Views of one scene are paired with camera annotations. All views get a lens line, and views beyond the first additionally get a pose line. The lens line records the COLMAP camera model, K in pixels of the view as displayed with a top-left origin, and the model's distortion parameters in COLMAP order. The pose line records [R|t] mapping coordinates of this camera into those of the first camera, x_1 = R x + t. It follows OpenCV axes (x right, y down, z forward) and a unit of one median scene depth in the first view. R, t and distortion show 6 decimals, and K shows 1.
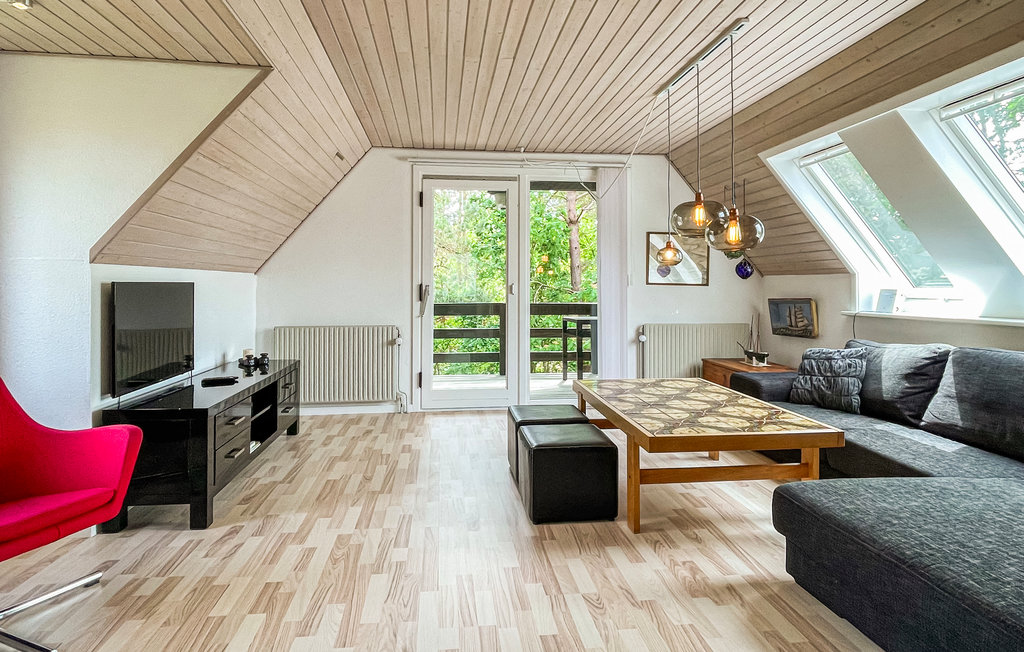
lens RADIAL K [[606.4, 0, 540.0], [0, 606.4, 288.2], [0, 0, 1]] dist [0.014792, -0.004458]
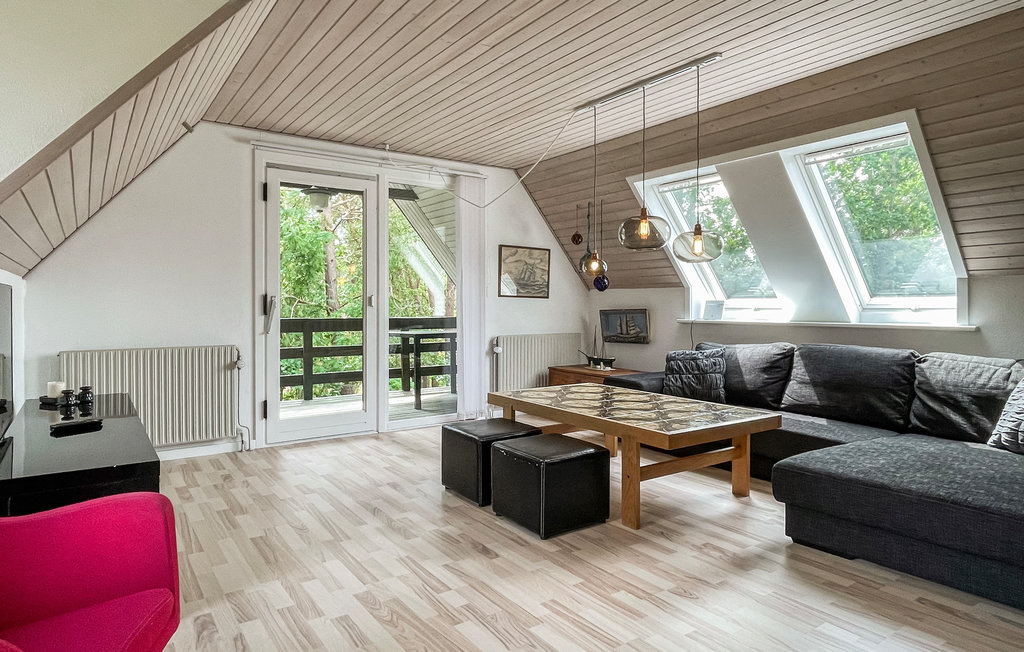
lens RADIAL K [[606.4, 0, 512.7], [0, 606.4, 319.7], [0, 0, 1]] dist [0.014792, -0.004458]
pose [[0.880365, -0.012201, 0.474140, -0.338058], [0.002118, 0.999760, 0.021794, 0.012062], [-0.474292, -0.018183, 0.880180, 0.120583]]
